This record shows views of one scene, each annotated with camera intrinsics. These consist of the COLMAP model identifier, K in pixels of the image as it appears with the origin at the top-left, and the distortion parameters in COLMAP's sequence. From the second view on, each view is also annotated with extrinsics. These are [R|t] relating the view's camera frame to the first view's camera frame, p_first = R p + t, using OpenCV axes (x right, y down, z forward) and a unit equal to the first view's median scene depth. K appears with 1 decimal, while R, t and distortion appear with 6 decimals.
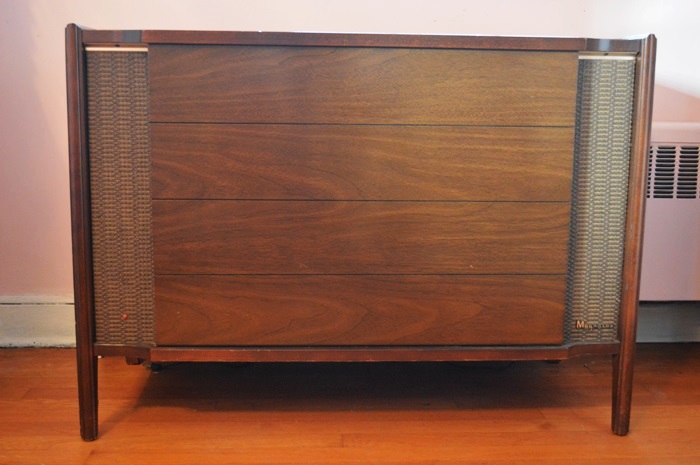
lens RADIAL K [[855.4, 0, 352.1], [0, 855.4, 238.1], [0, 0, 1]] dist [-0.016142, 0.000000]
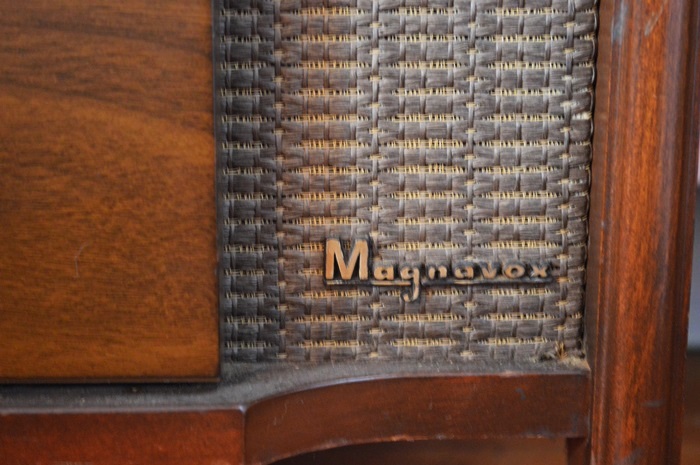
lens RADIAL K [[1569.9, 0, 343.6], [0, 1569.9, 235.4], [0, 0, 1]] dist [0.095537, 0.000000]
pose [[0.999461, -0.002008, -0.032762, 0.289541], [0.004171, 0.997804, 0.066102, 0.079421], [0.032557, -0.066203, 0.997275, 0.727717]]
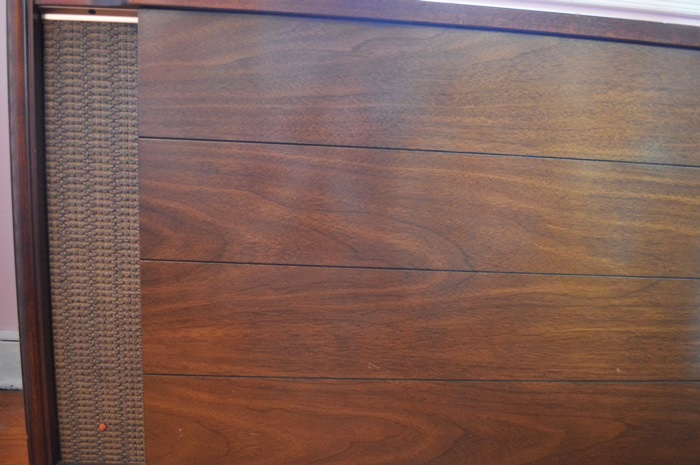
lens RADIAL K [[587.8, 0, 355.5], [0, 587.8, 245.5], [0, 0, 1]] dist [-0.067330, -0.002930]
pose [[0.998972, 0.034627, 0.029267, -0.086691], [-0.035257, 0.999152, 0.021273, -0.068898], [-0.028506, -0.022283, 0.999345, 0.553833]]
